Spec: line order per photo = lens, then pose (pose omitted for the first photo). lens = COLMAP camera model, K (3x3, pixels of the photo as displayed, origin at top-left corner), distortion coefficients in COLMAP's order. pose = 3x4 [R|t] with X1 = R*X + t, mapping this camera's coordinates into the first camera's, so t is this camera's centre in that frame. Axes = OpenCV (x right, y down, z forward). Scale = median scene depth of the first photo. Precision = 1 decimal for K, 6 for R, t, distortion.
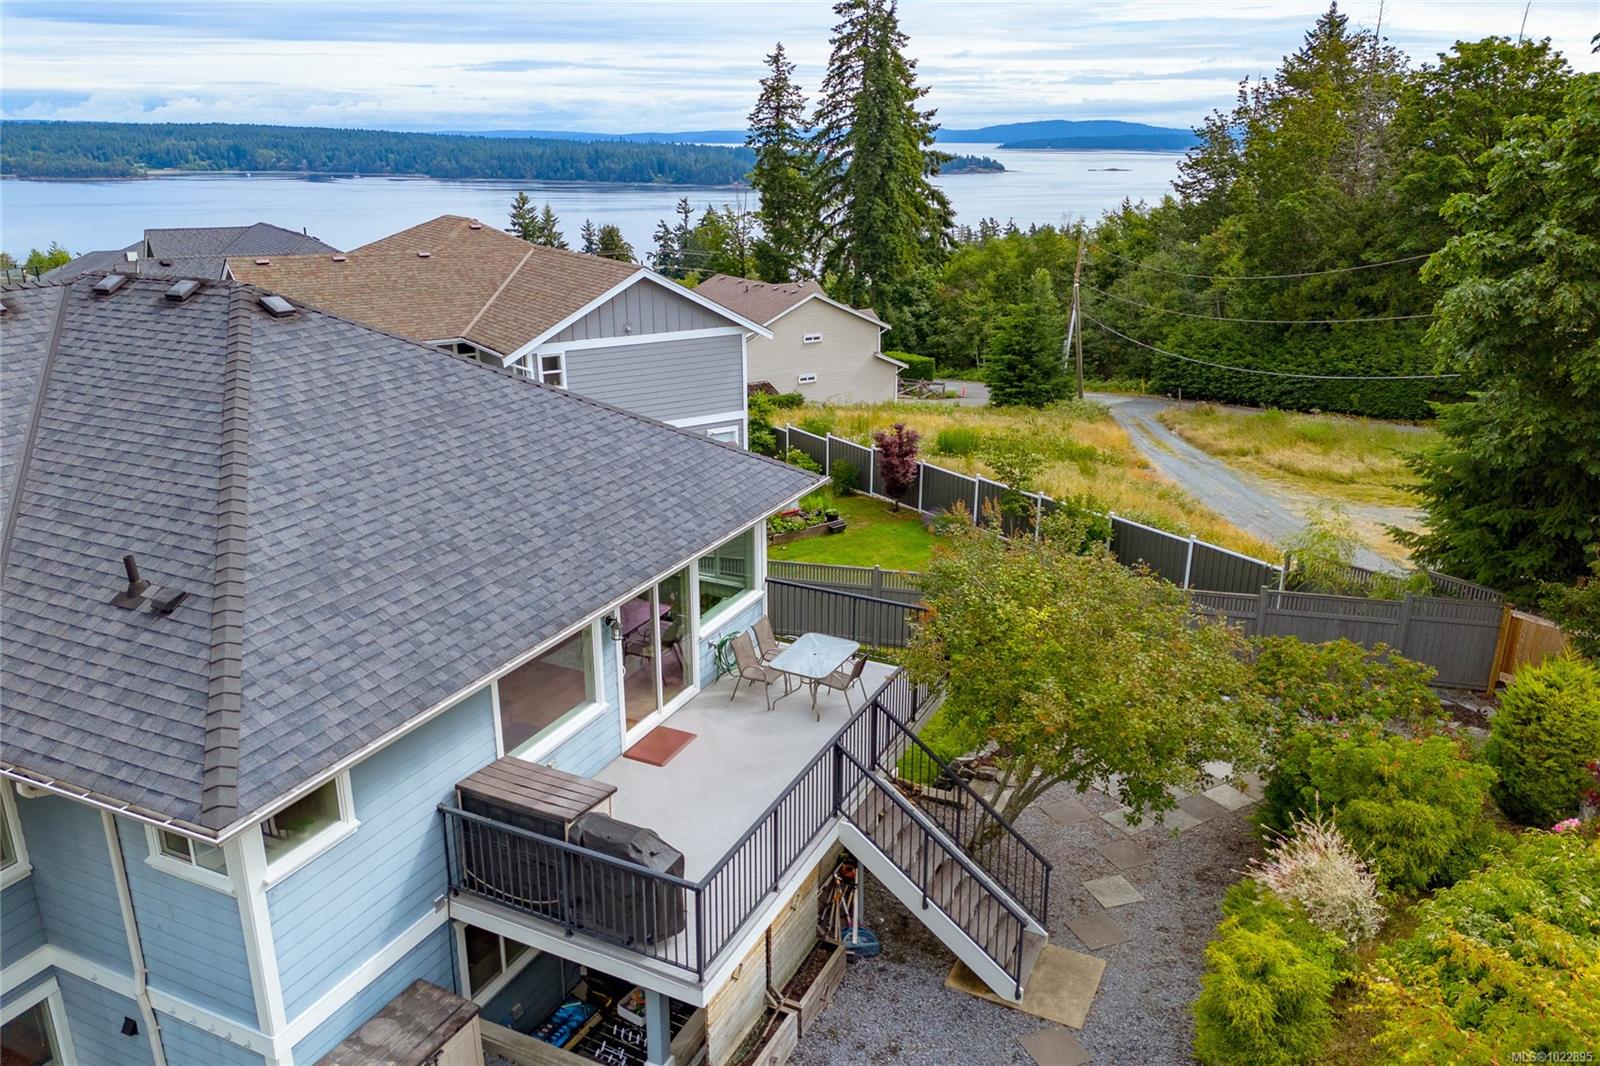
lens RADIAL K [[1177.1, 0, 800.0], [0, 1177.1, 533.0], [0, 0, 1]] dist [0.080970, -0.080592]
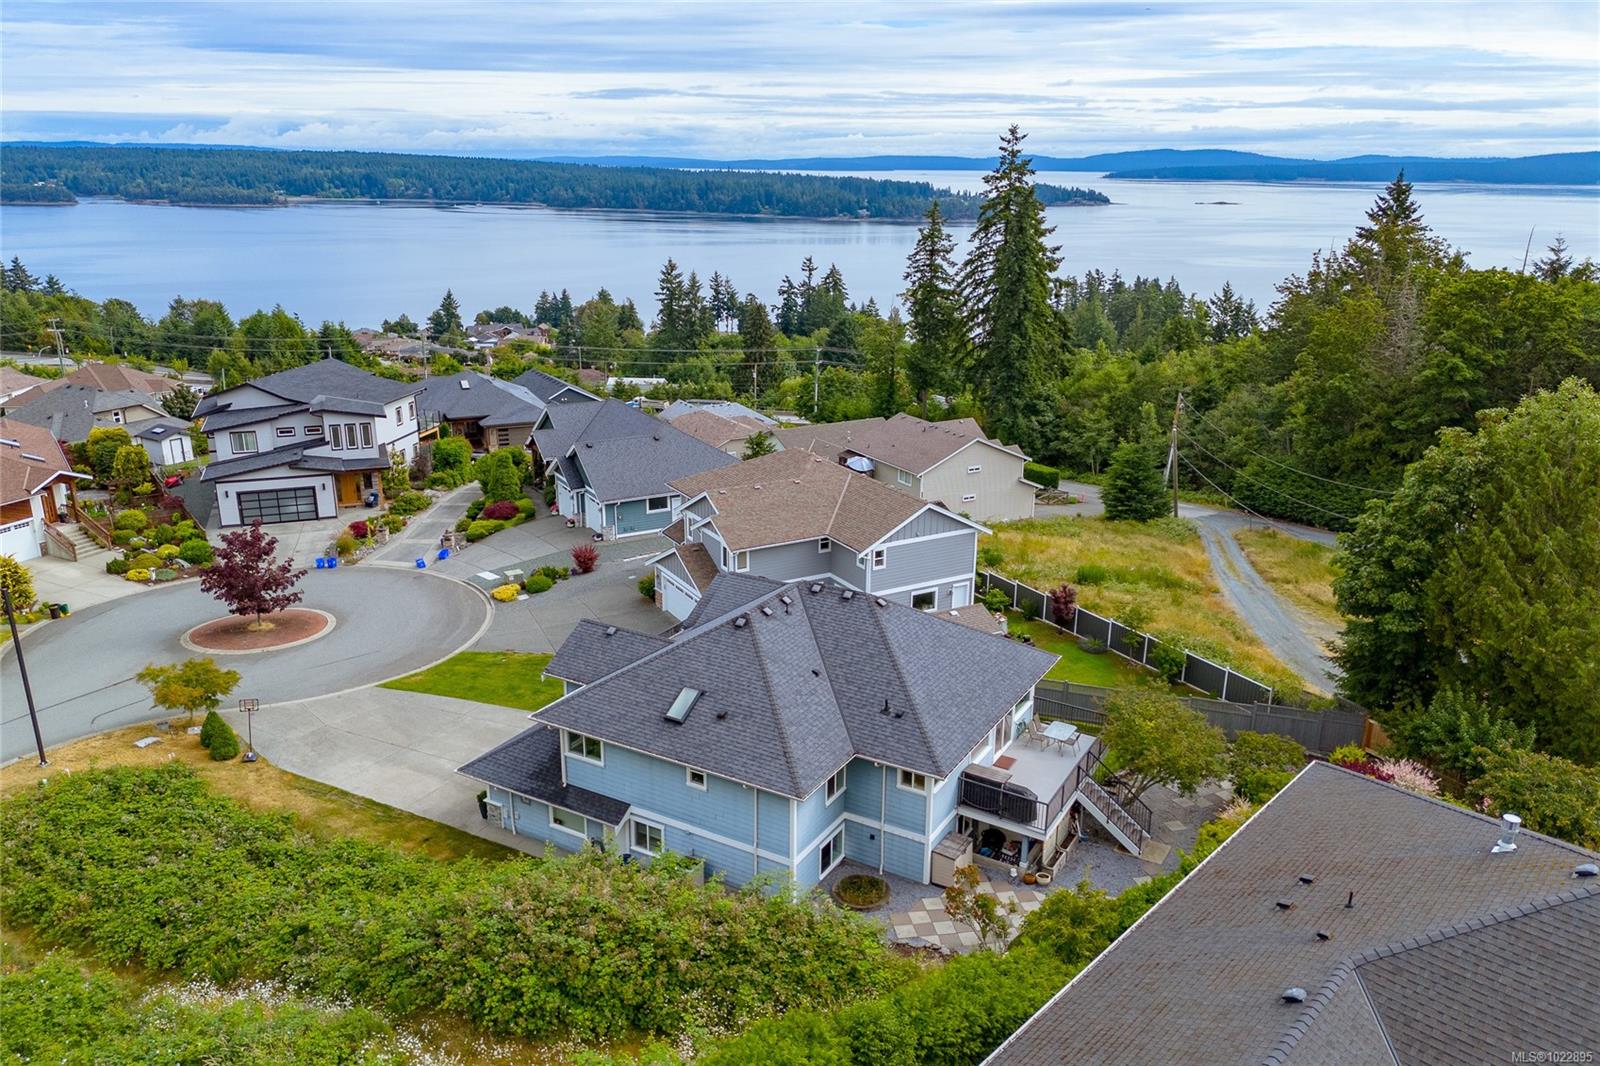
lens RADIAL K [[1177.1, 0, 800.0], [0, 1177.1, 533.0], [0, 0, 1]] dist [0.080970, -0.080592]
pose [[0.996611, 0.031204, -0.076104, -0.067544], [-0.032669, 0.999303, -0.018070, -0.047913], [0.075487, 0.020495, 0.996936, -0.298392]]
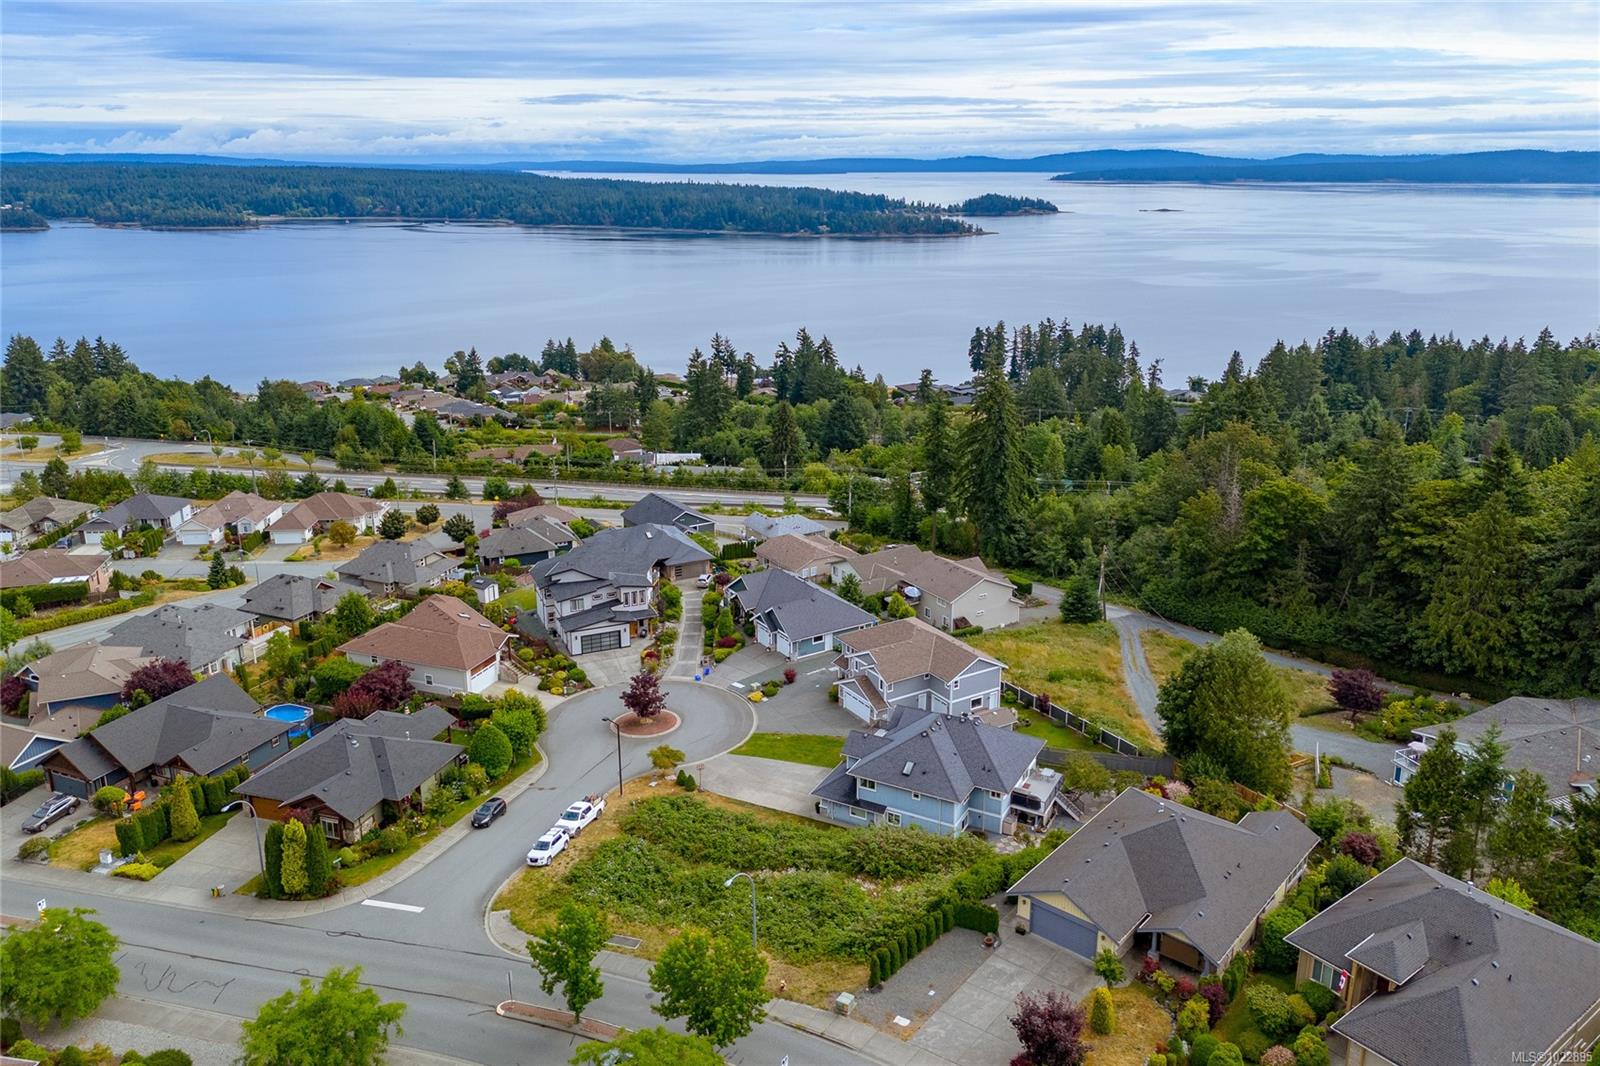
lens RADIAL K [[1179.7, 0, 797.0], [0, 1179.7, 483.2], [0, 0, 1]] dist [0.093889, -0.097190]
pose [[0.998959, 0.008059, -0.044893, -0.195873], [-0.010603, 0.998334, -0.056725, -0.198337], [0.044361, 0.057142, 0.997380, -1.027506]]
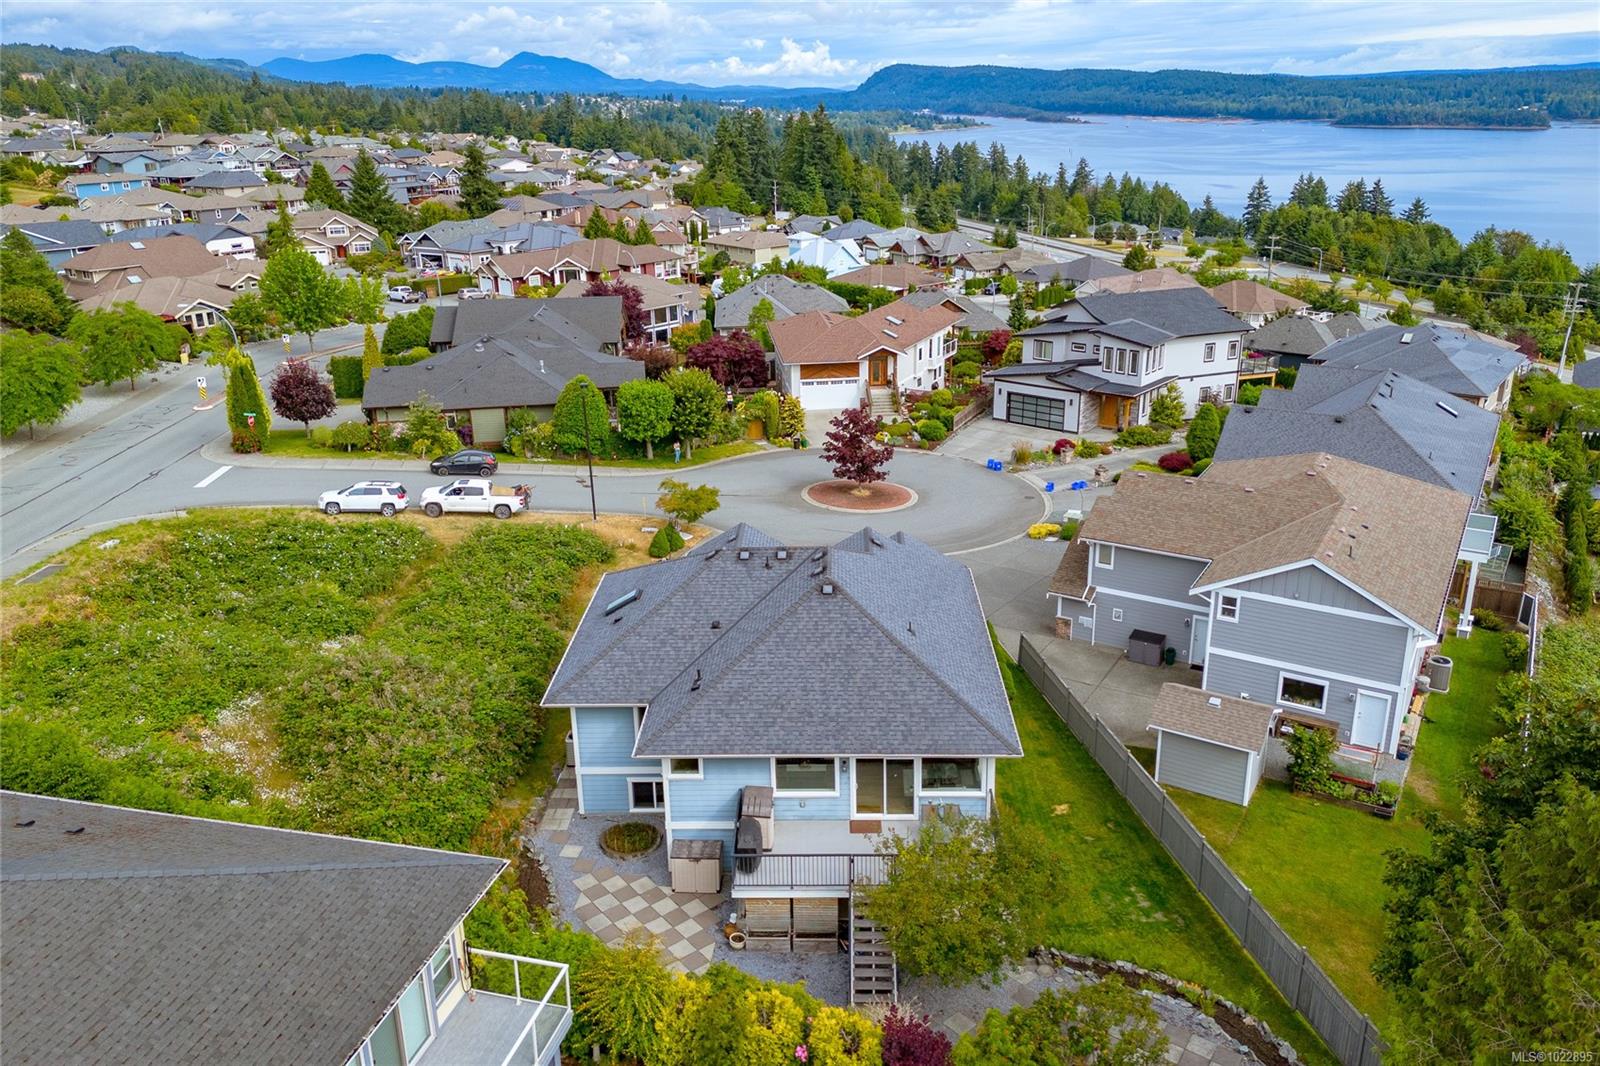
lens RADIAL K [[1177.1, 0, 800.0], [0, 1177.1, 533.0], [0, 0, 1]] dist [0.080970, -0.080592]
pose [[0.401972, 0.309030, -0.861928, 0.265953], [-0.271114, 0.939287, 0.210328, -0.130078], [0.874595, 0.149135, 0.461349, -0.036088]]
